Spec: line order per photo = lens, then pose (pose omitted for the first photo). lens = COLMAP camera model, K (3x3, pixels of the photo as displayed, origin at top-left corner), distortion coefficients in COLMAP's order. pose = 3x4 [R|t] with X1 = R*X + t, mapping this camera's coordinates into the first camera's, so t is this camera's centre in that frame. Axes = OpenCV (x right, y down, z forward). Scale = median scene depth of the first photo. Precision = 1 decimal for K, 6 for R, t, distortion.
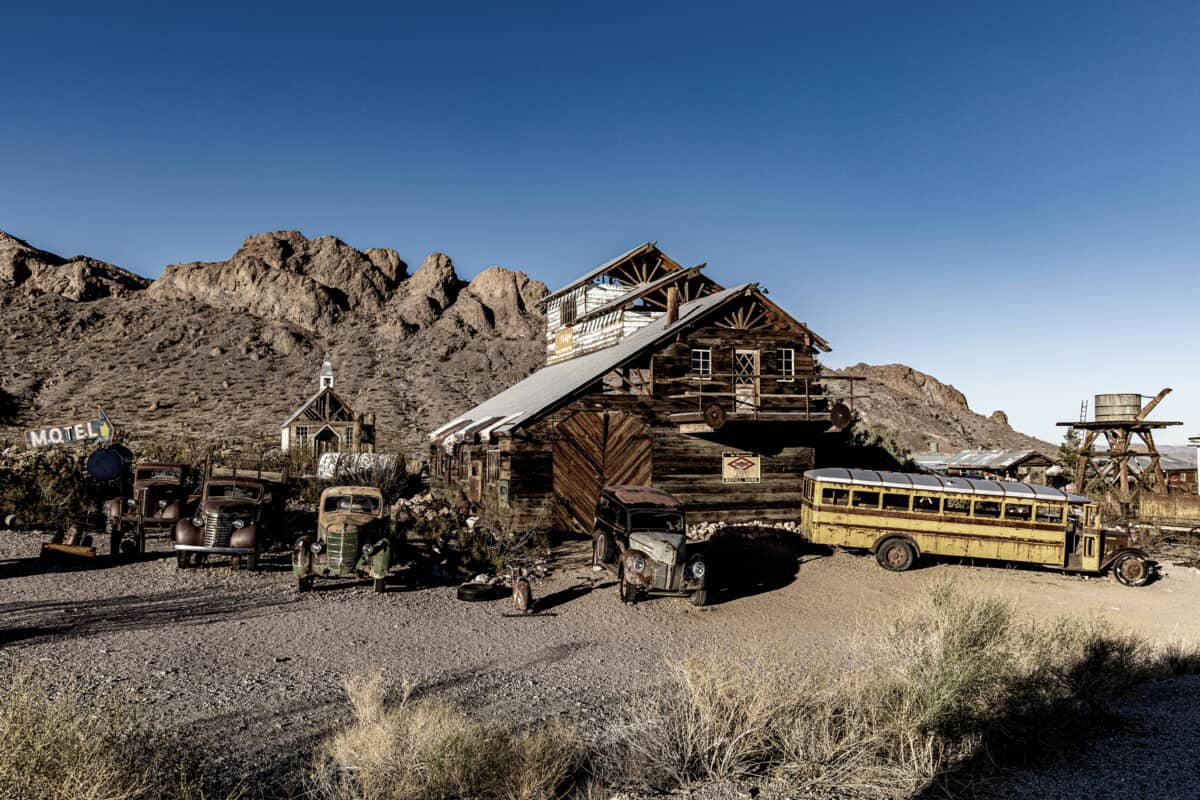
lens RADIAL K [[939.3, 0, 595.9], [0, 939.3, 398.5], [0, 0, 1]] dist [-0.005085, 0.002055]
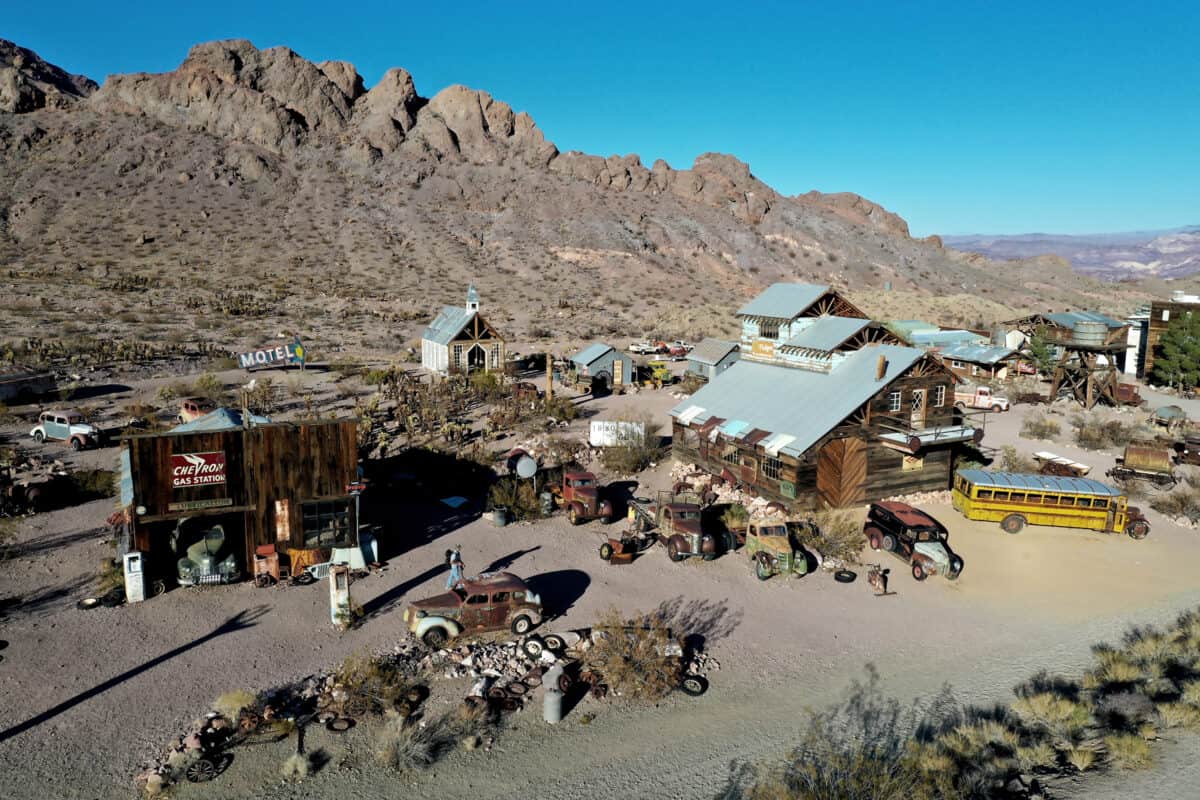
lens RADIAL K [[954.8, 0, 600.0], [0, 954.8, 400.0], [0, 0, 1]] dist [0.011152, 0.011906]
pose [[0.995076, -0.008372, 0.098756, -0.067470], [-0.013829, 0.974952, 0.221987, -0.048292], [-0.098141, -0.222260, 0.970036, -0.066420]]
